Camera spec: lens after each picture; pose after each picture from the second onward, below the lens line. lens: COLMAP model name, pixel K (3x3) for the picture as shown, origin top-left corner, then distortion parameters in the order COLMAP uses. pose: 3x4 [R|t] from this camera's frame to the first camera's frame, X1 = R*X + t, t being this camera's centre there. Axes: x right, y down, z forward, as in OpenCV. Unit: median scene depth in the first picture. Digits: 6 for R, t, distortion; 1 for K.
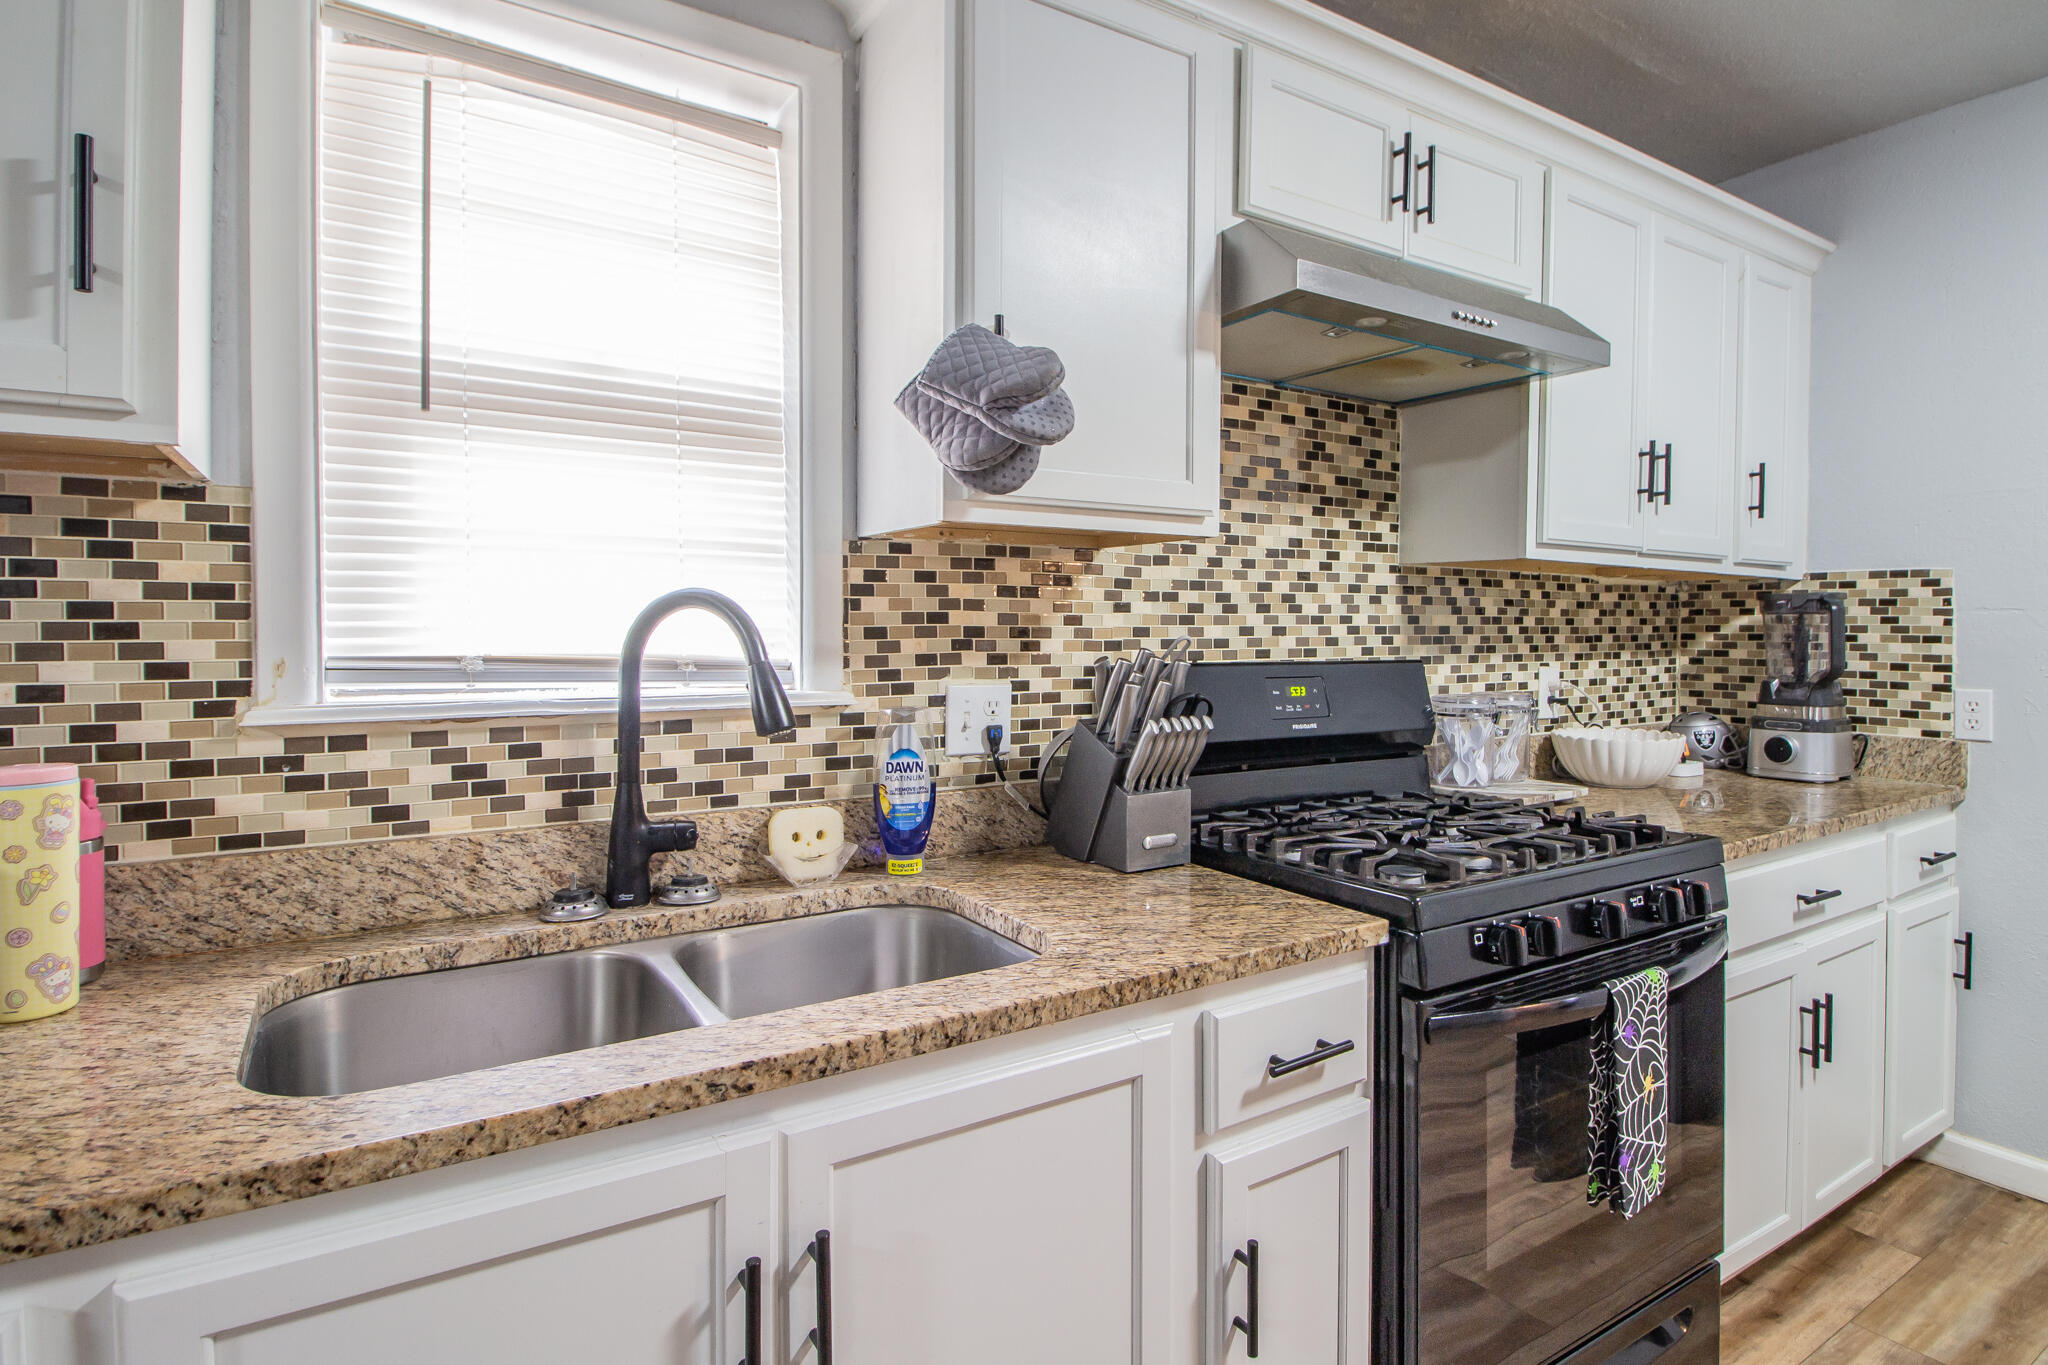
lens RADIAL K [[1035.4, 0, 1046.8], [0, 1035.4, 654.2], [0, 0, 1]] dist [-0.001454, -0.008904]
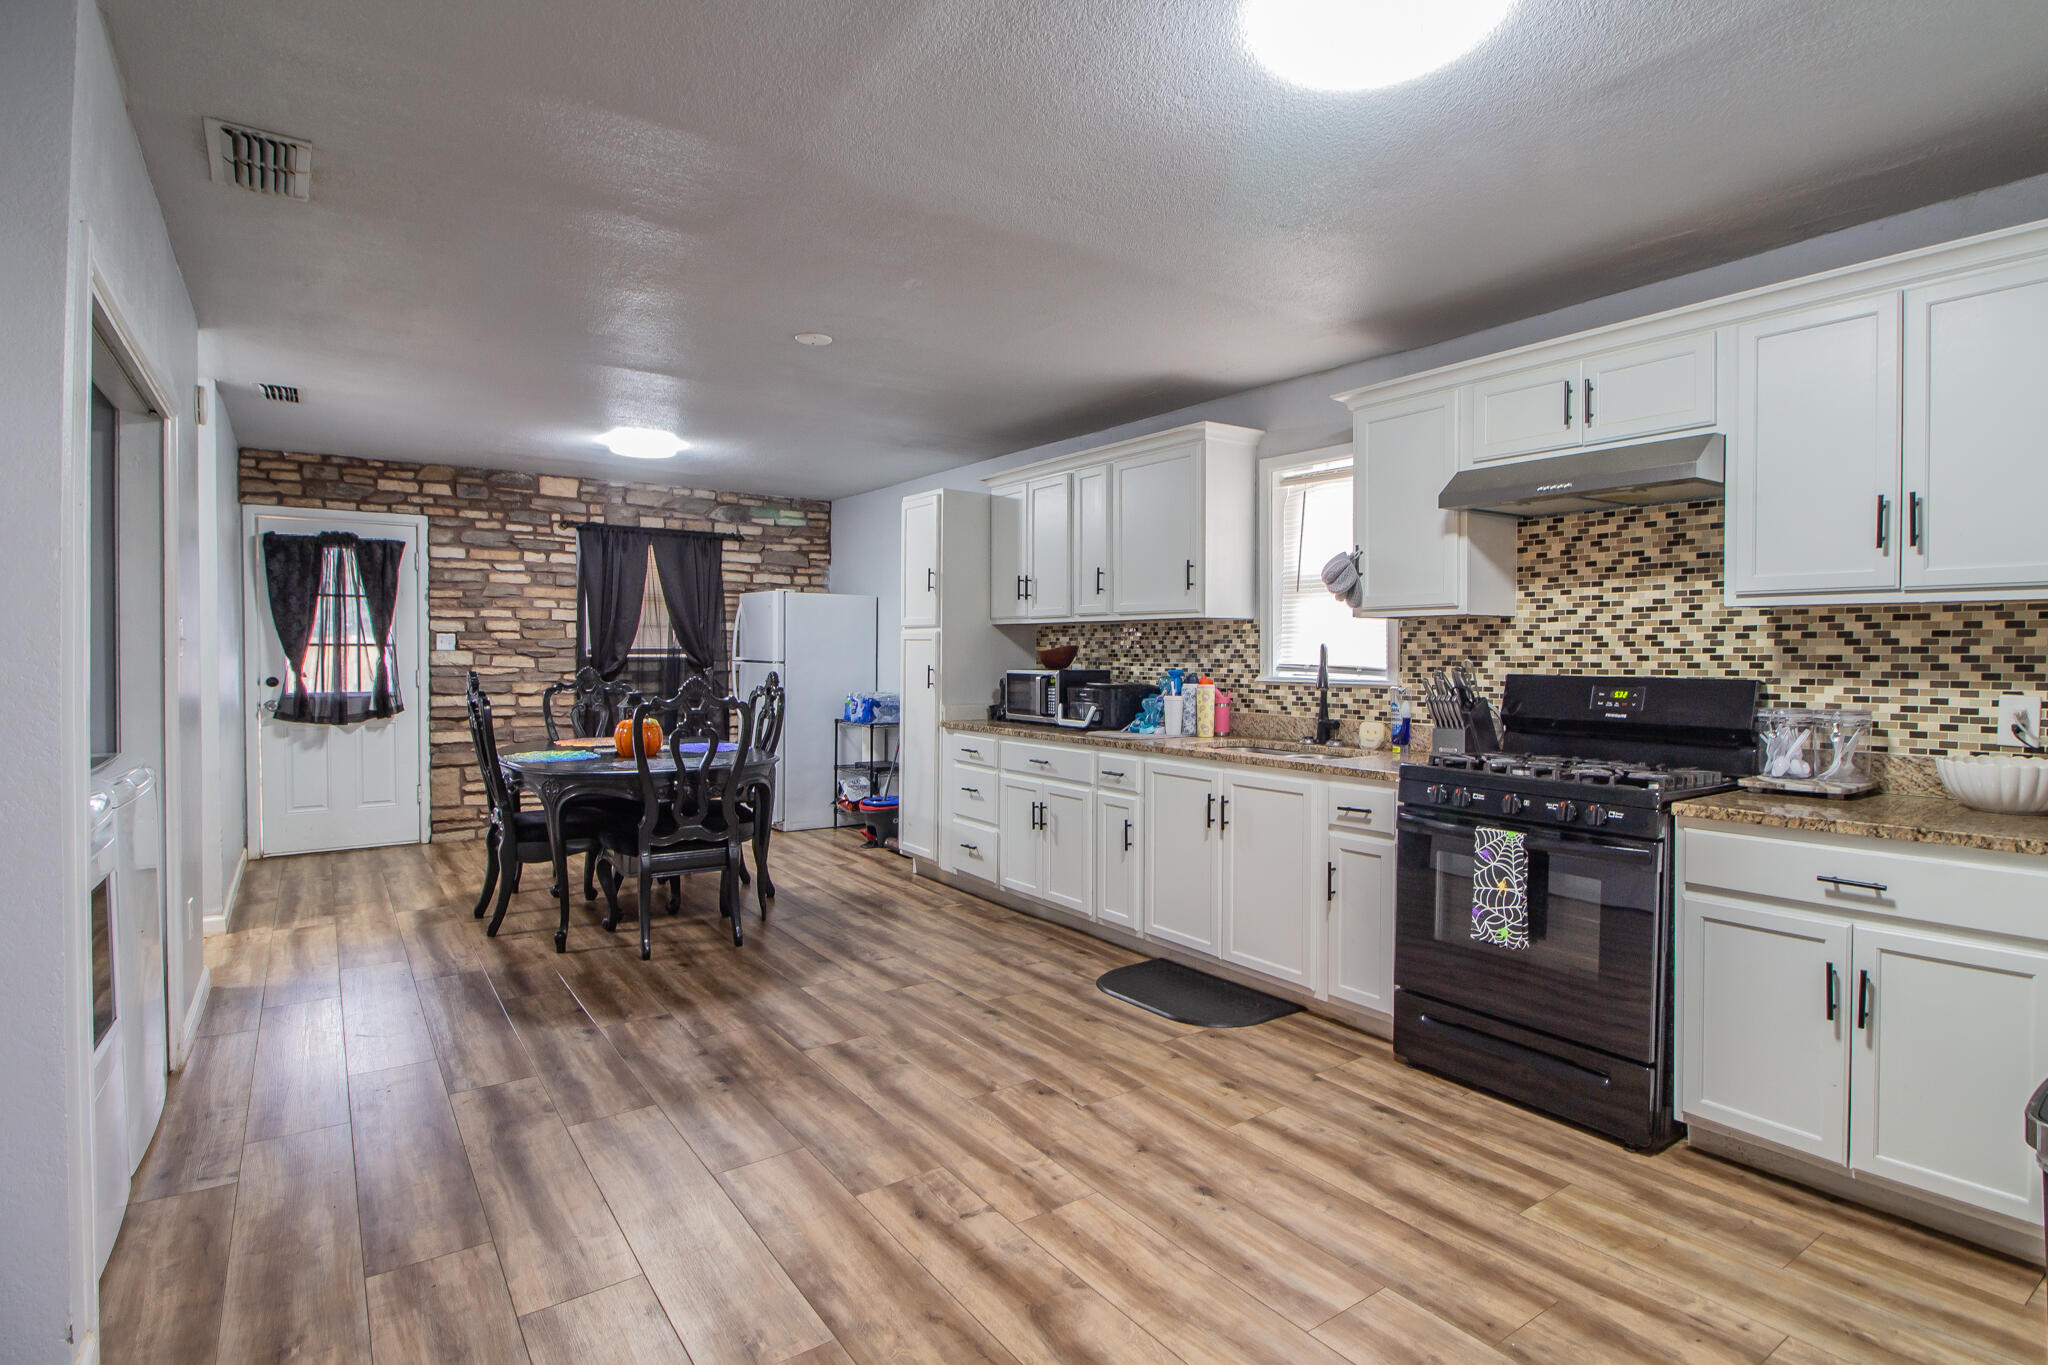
lens RADIAL K [[987.5, 0, 1055.7], [0, 987.5, 676.1], [0, 0, 1]] dist [-0.004815, -0.009368]
pose [[0.060766, 0.022333, -0.997902, 1.733263], [-0.024494, 0.999482, 0.020877, -0.004401], [0.997851, 0.023174, 0.061282, 0.007849]]
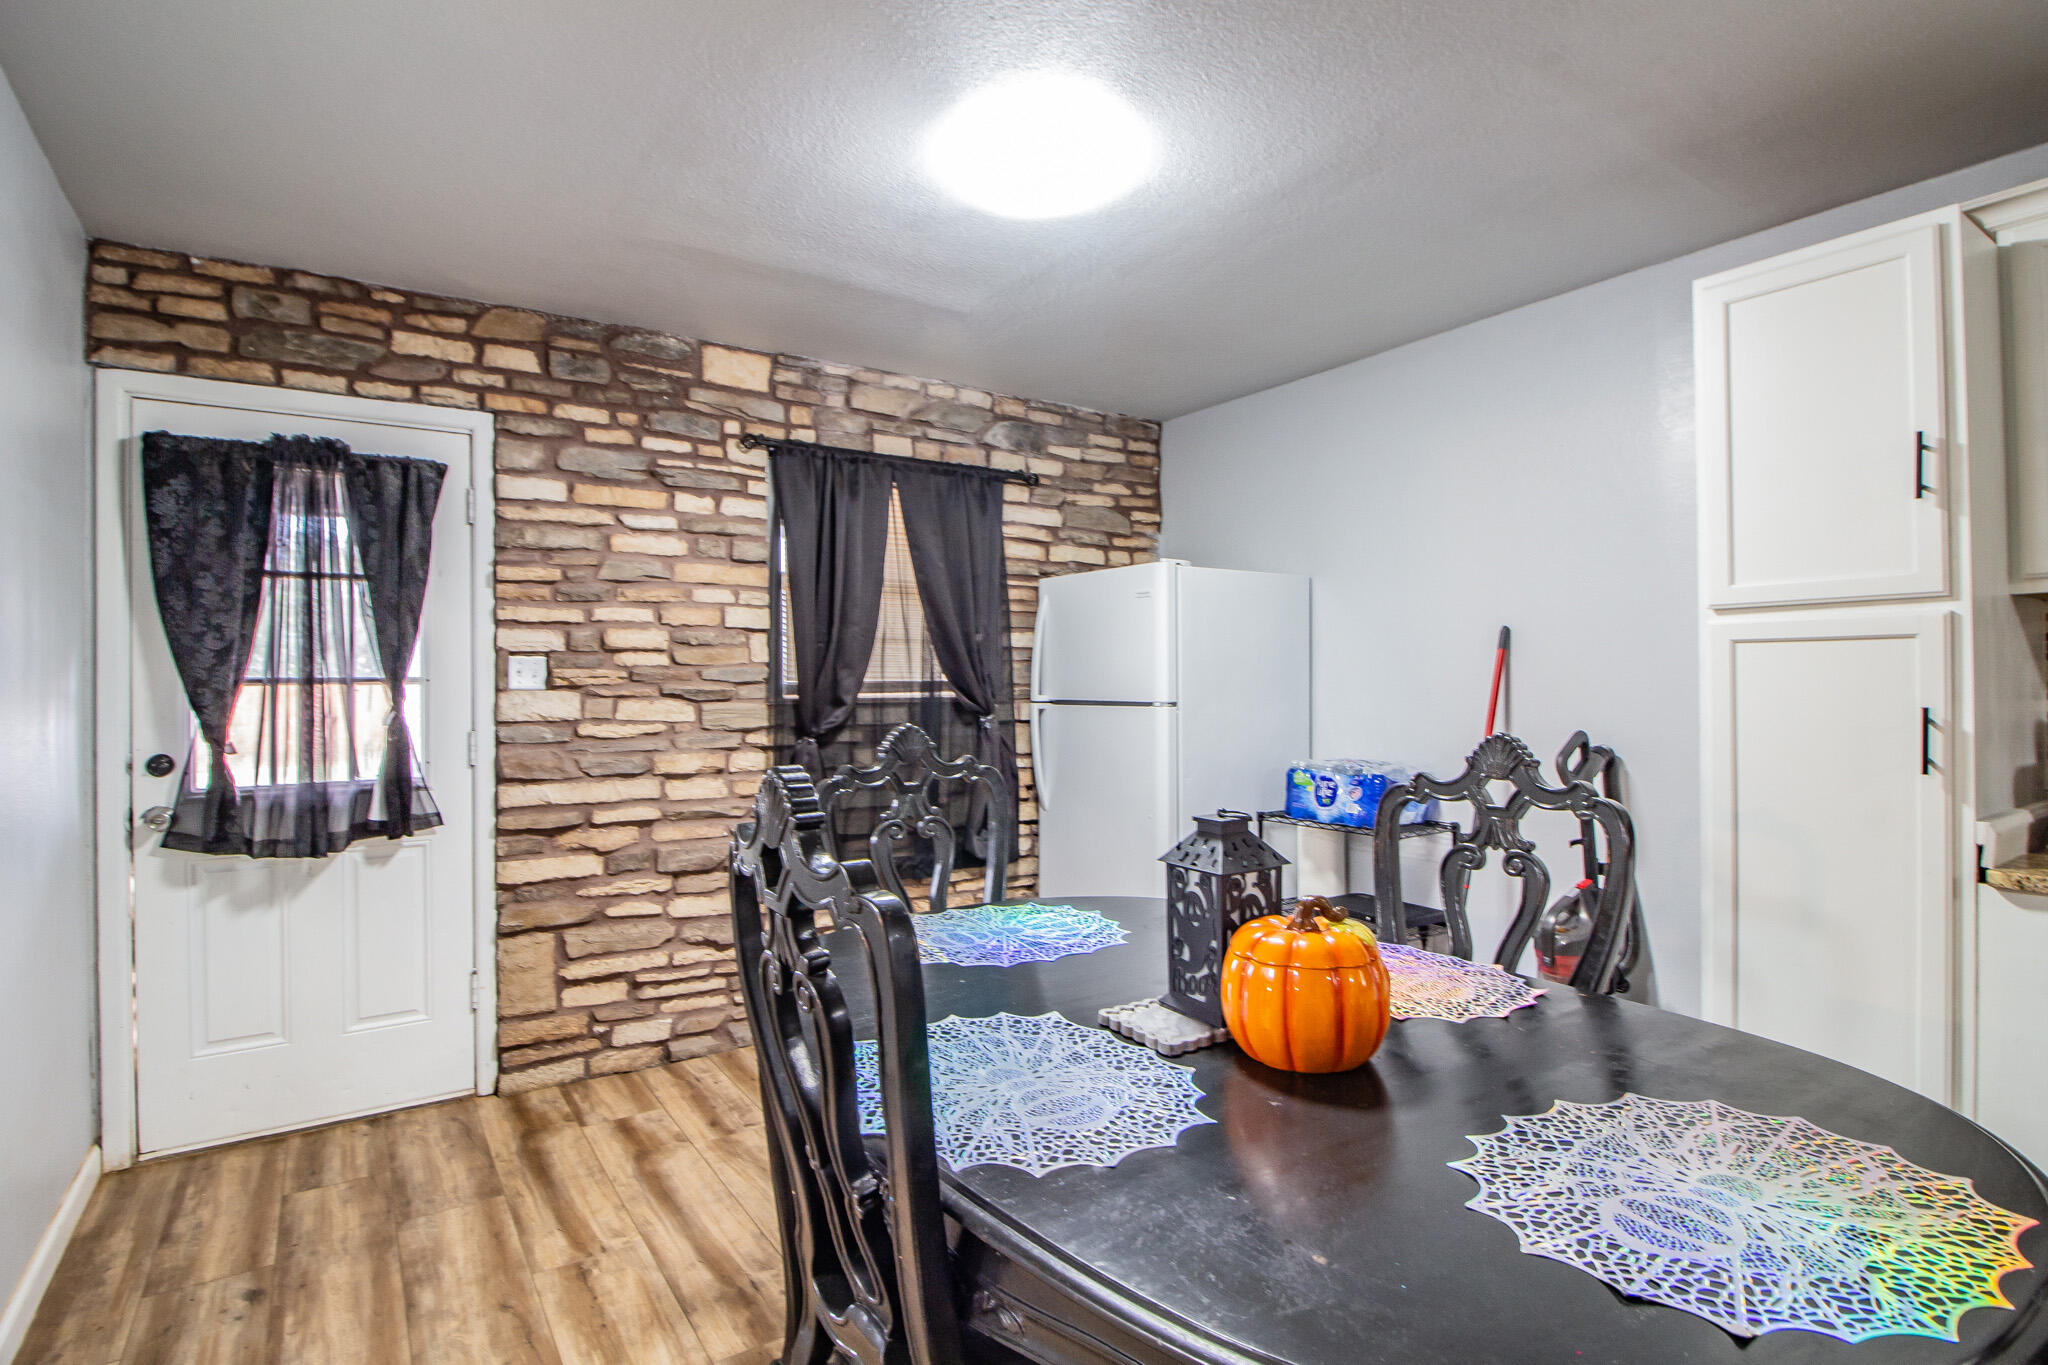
lens RADIAL K [[987.5, 0, 1013.2], [0, 987.5, 679.9], [0, 0, 1]] dist [-0.004815, -0.009368]
pose [[0.016035, -0.010106, -0.999820, -0.043946], [-0.008527, 0.999911, -0.010243, 0.021436], [0.999835, 0.008690, 0.015947, -1.052754]]
